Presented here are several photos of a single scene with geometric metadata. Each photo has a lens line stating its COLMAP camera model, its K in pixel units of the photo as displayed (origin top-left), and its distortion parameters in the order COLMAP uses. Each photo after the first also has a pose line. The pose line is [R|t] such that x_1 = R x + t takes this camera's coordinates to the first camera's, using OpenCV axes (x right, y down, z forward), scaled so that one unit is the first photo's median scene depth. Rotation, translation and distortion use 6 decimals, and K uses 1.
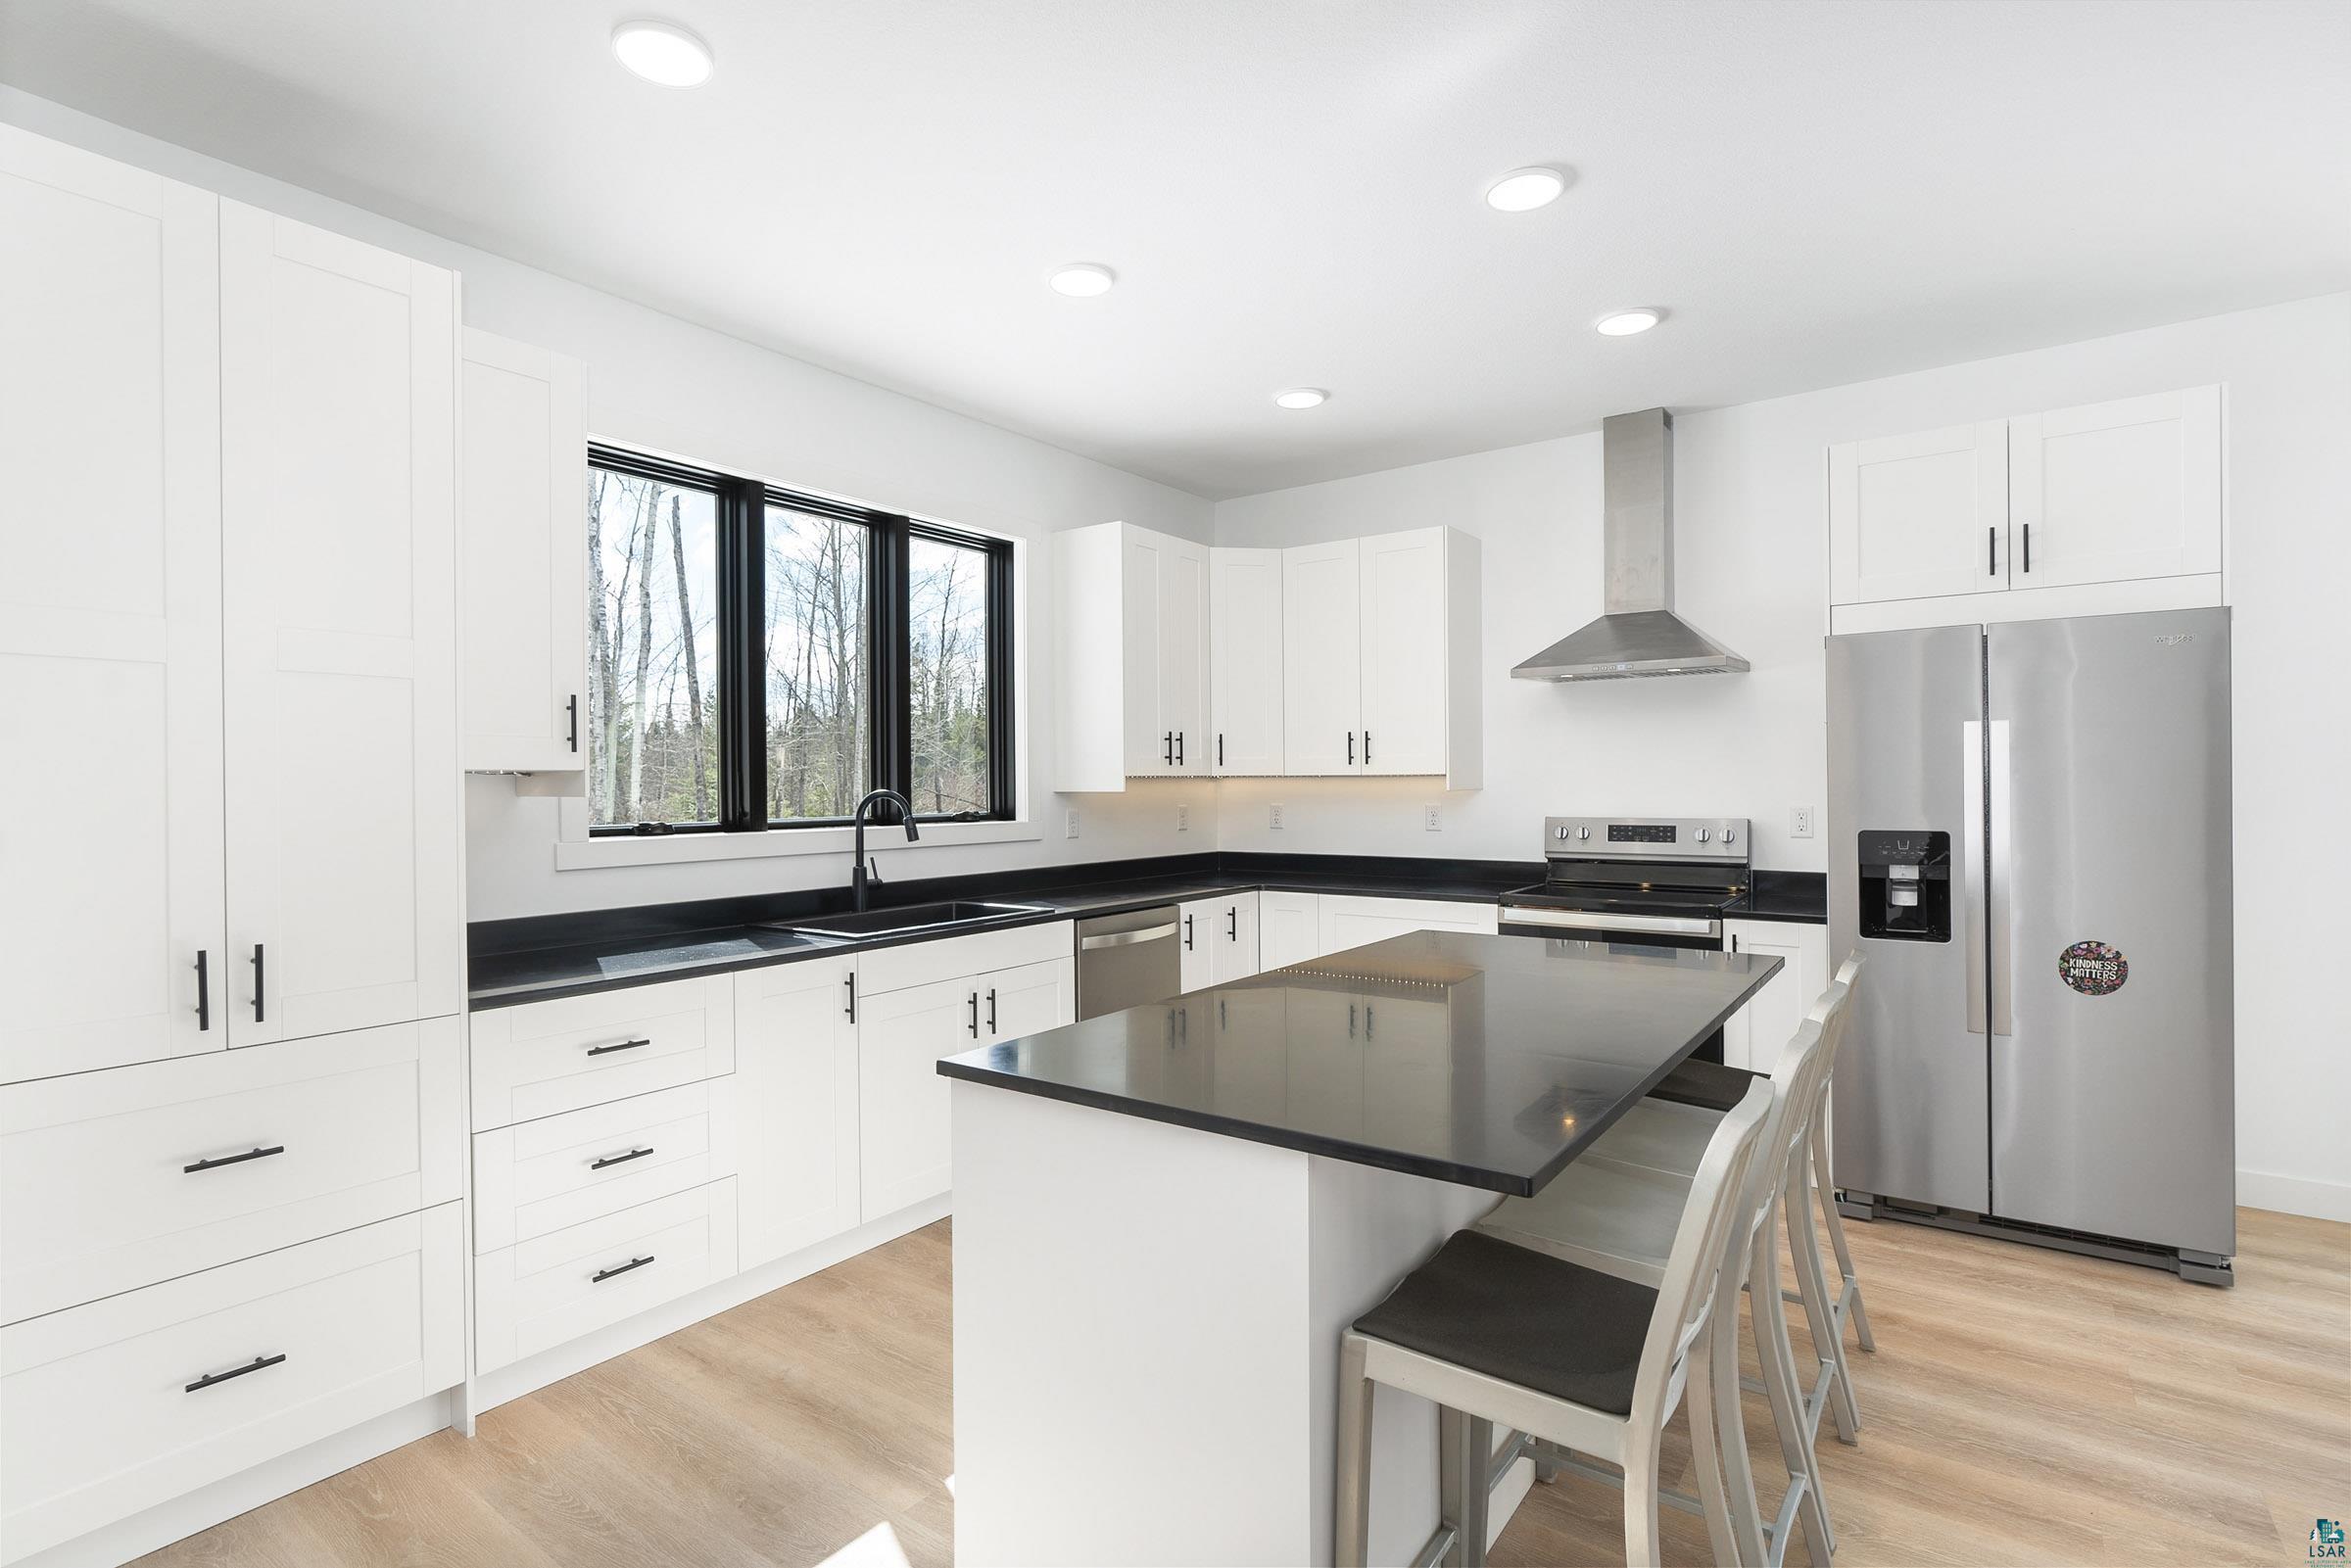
lens RADIAL K [[1134.3, 0, 1168.7], [0, 1134.3, 784.3], [0, 0, 1]] dist [-0.005078, 0.002757]
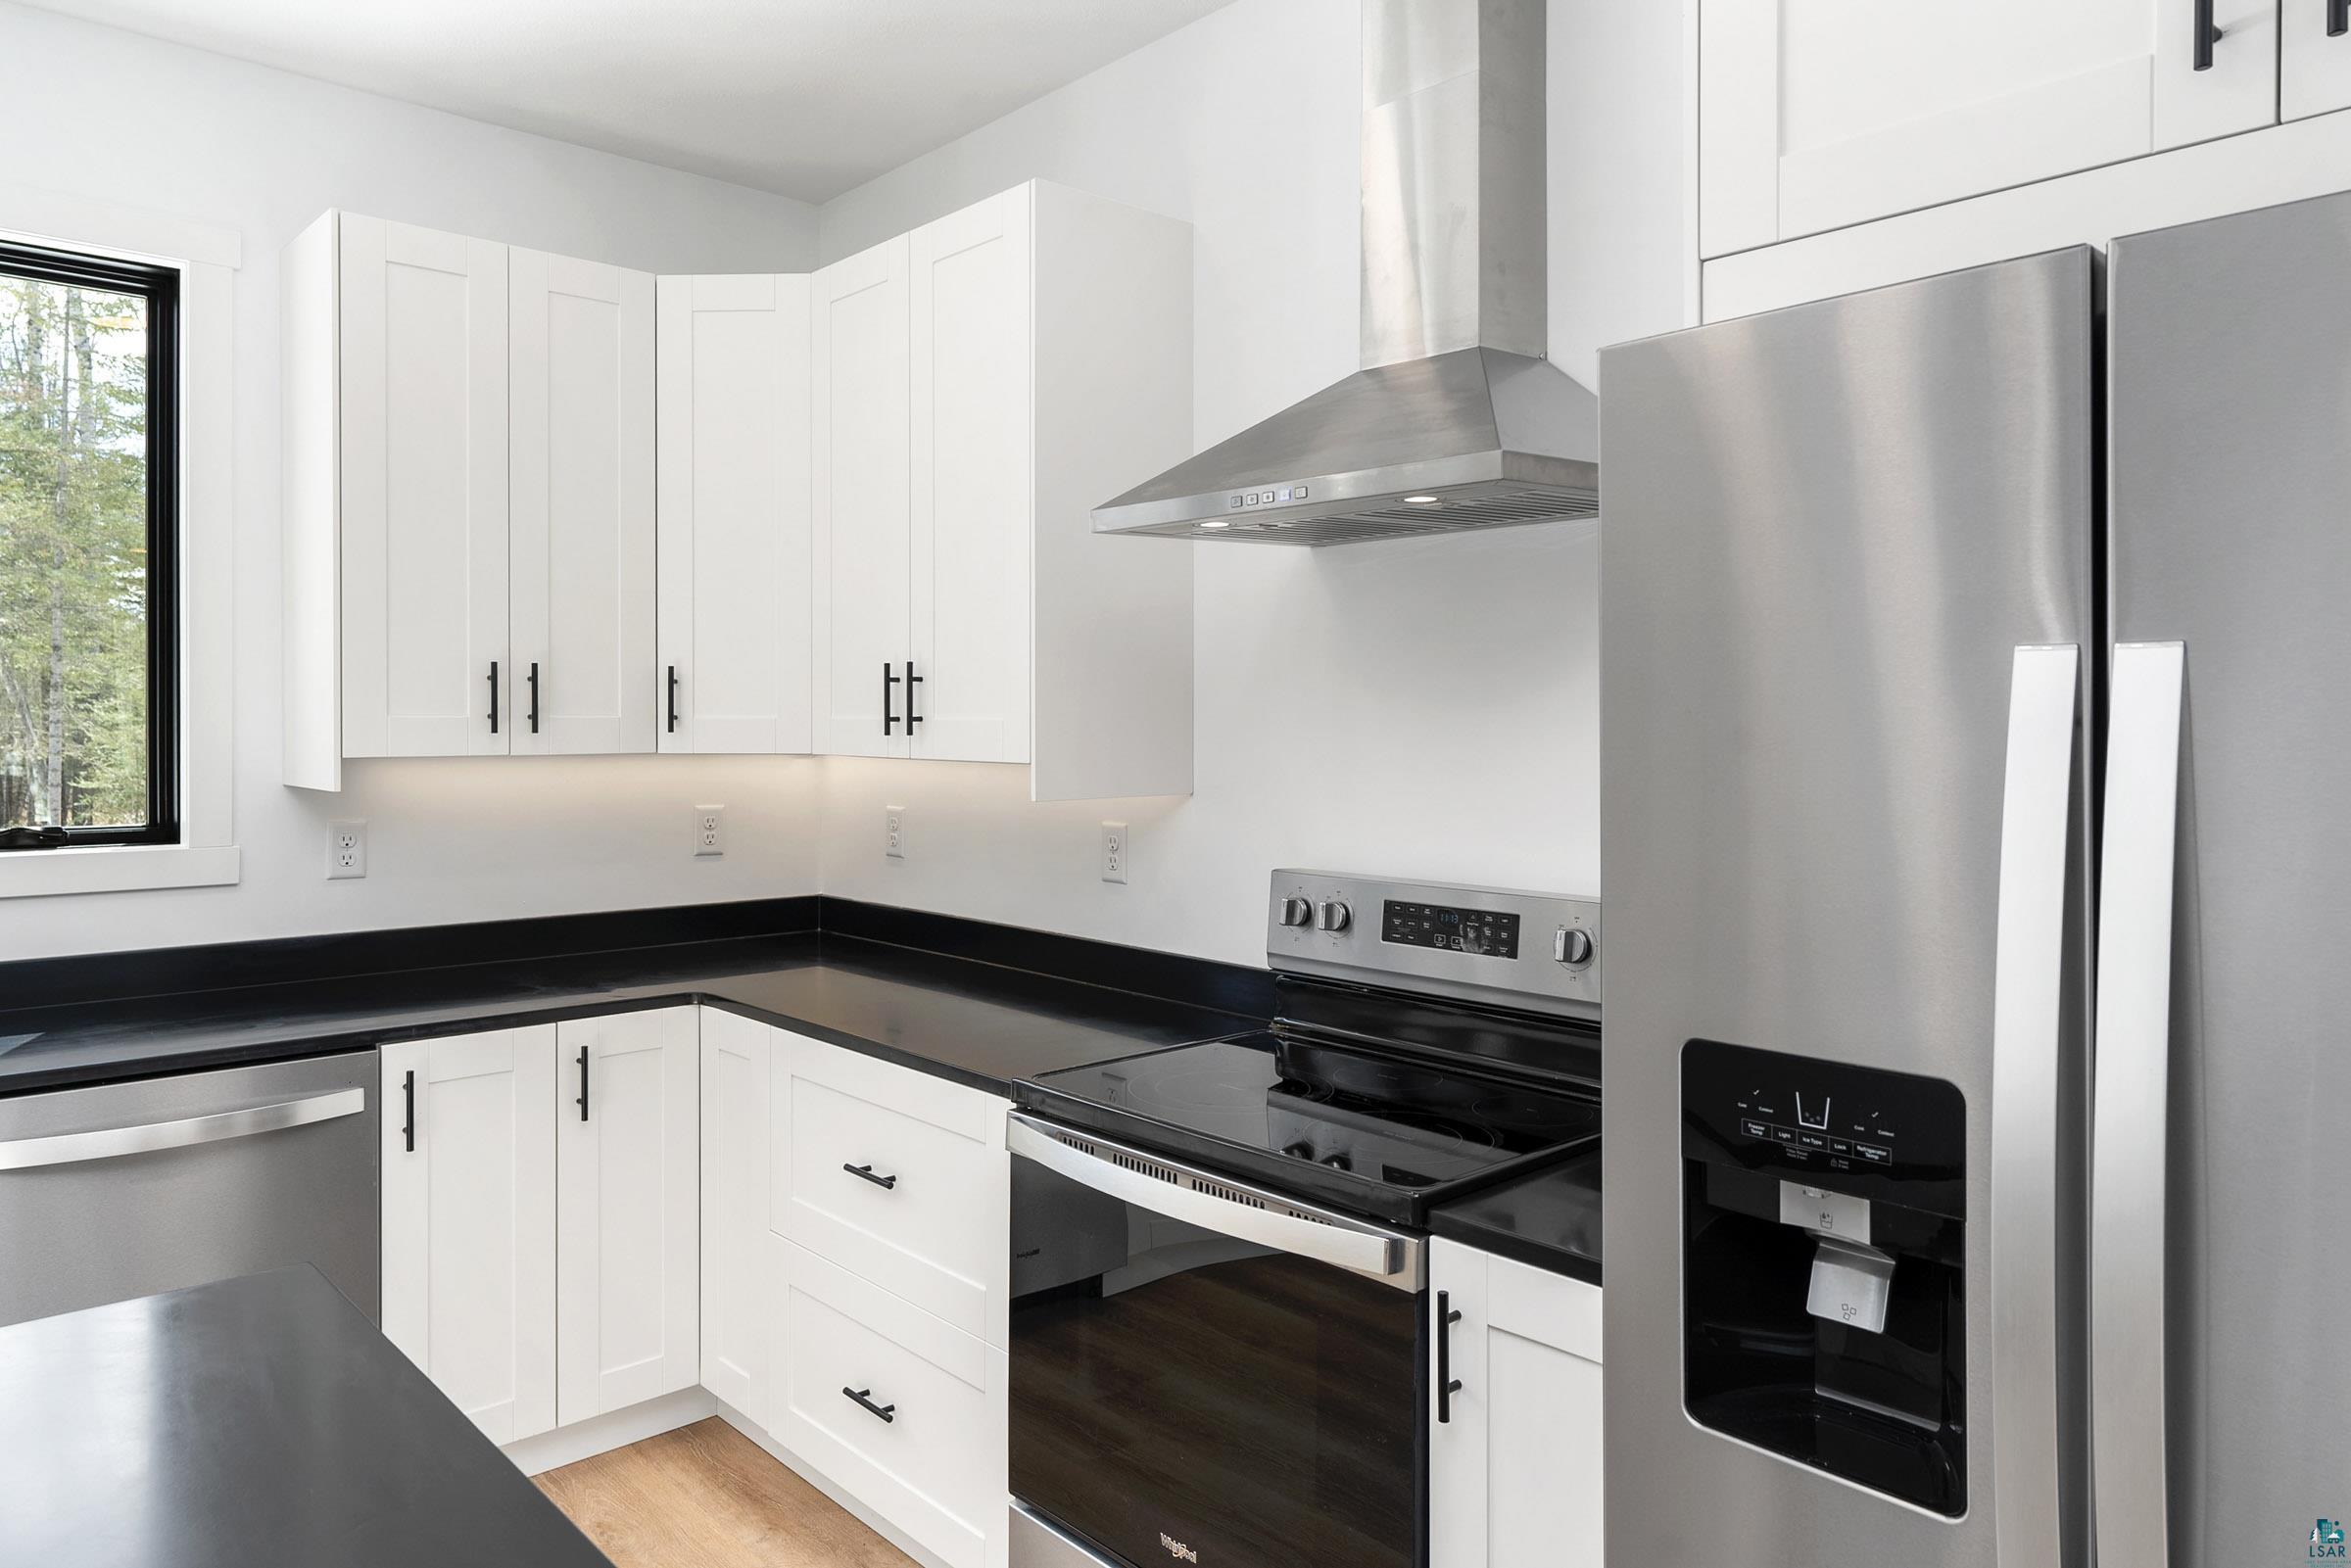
lens RADIAL K [[1540.6, 0, 1159.9], [0, 1540.6, 733.2], [0, 0, 1]] dist [-0.011075, 0.000076]
pose [[0.979369, 0.013705, -0.201613, 0.449558], [-0.012434, 0.999894, 0.007568, -0.028215], [0.201696, -0.004905, 0.979436, 0.486365]]
